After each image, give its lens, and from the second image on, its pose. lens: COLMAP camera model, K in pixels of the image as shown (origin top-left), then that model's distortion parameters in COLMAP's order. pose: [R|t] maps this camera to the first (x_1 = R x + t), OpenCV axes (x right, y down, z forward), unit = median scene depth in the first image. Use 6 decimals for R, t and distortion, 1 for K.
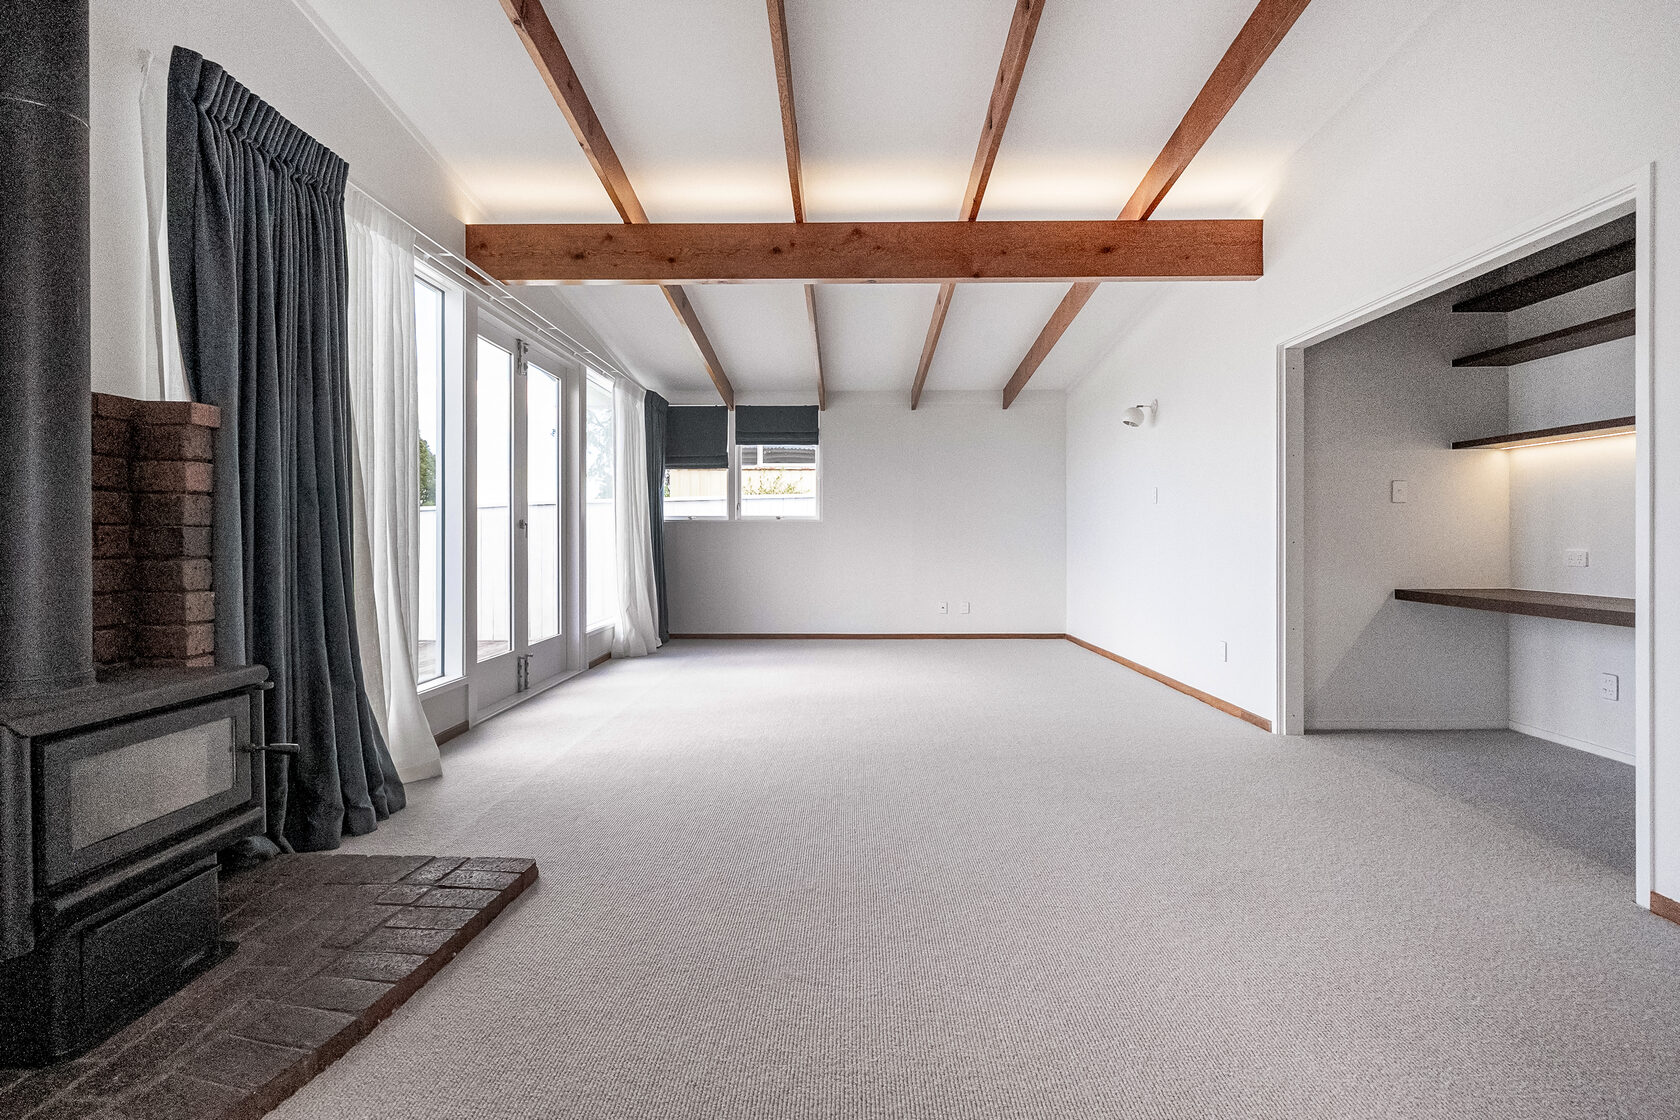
lens RADIAL K [[828.0, 0, 823.9], [0, 828.0, 544.1], [0, 0, 1]] dist [-0.001675, -0.000489]
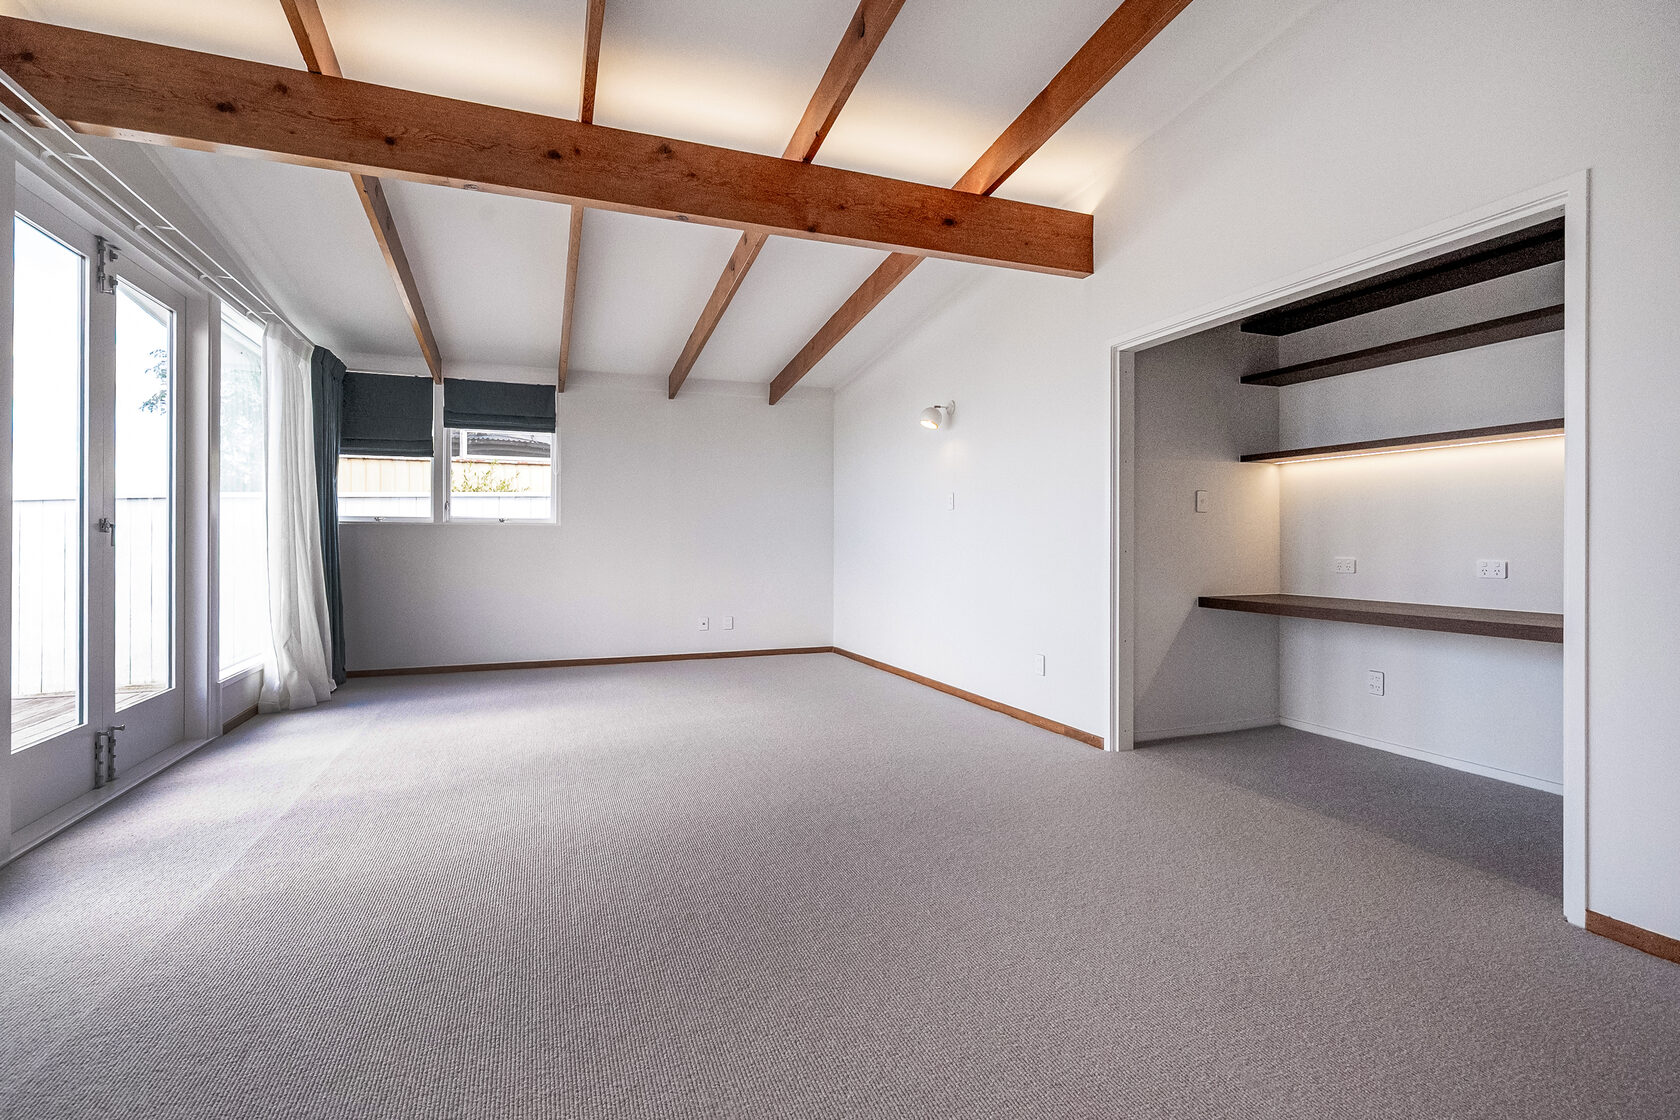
lens RADIAL K [[804.2, 0, 834.2], [0, 804.2, 542.2], [0, 0, 1]] dist [-0.005259, 0.001559]
pose [[0.920701, 0.000094, 0.390269, -0.109437], [0.002912, 0.999970, -0.007110, -0.007359], [-0.390258, 0.007683, 0.920674, 0.262672]]
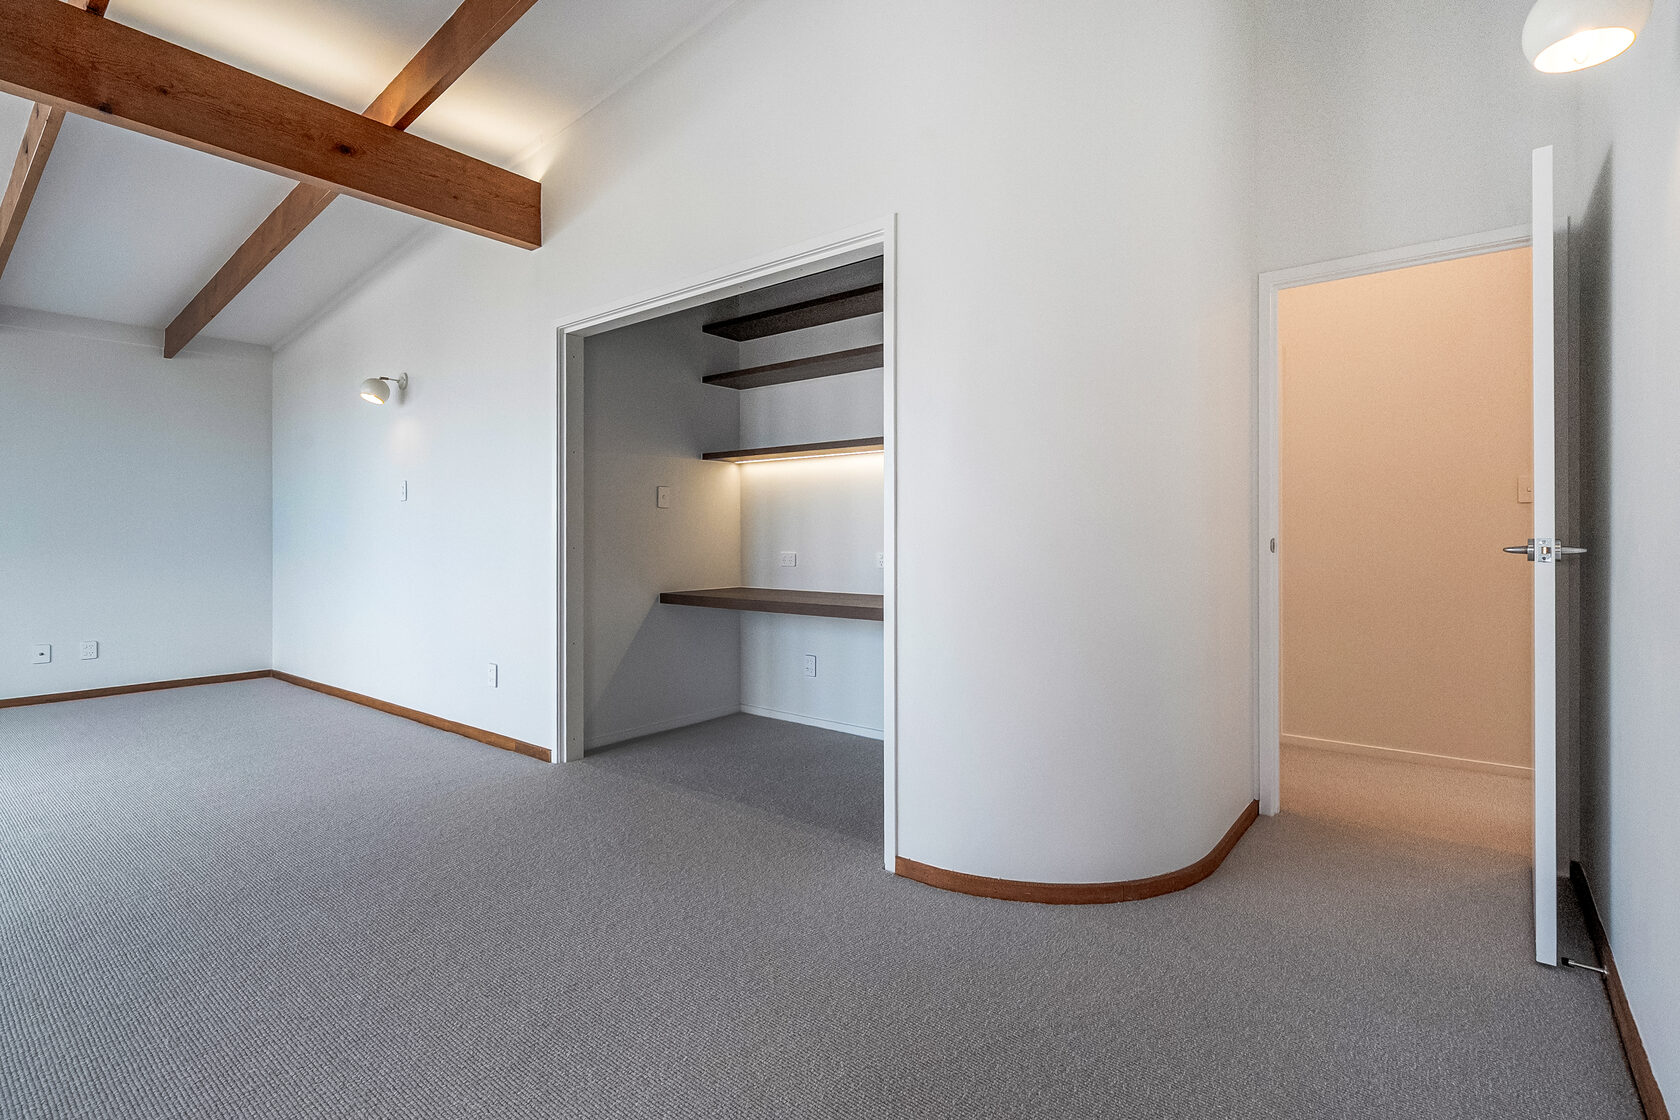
lens RADIAL K [[804.2, 0, 861.8], [0, 804.2, 536.6], [0, 0, 1]] dist [-0.005259, 0.001559]
pose [[0.579914, 0.000860, 0.814677, 0.030743], [0.008933, 0.999933, -0.007414, -0.005191], [-0.814628, 0.011577, 0.579868, 0.226454]]
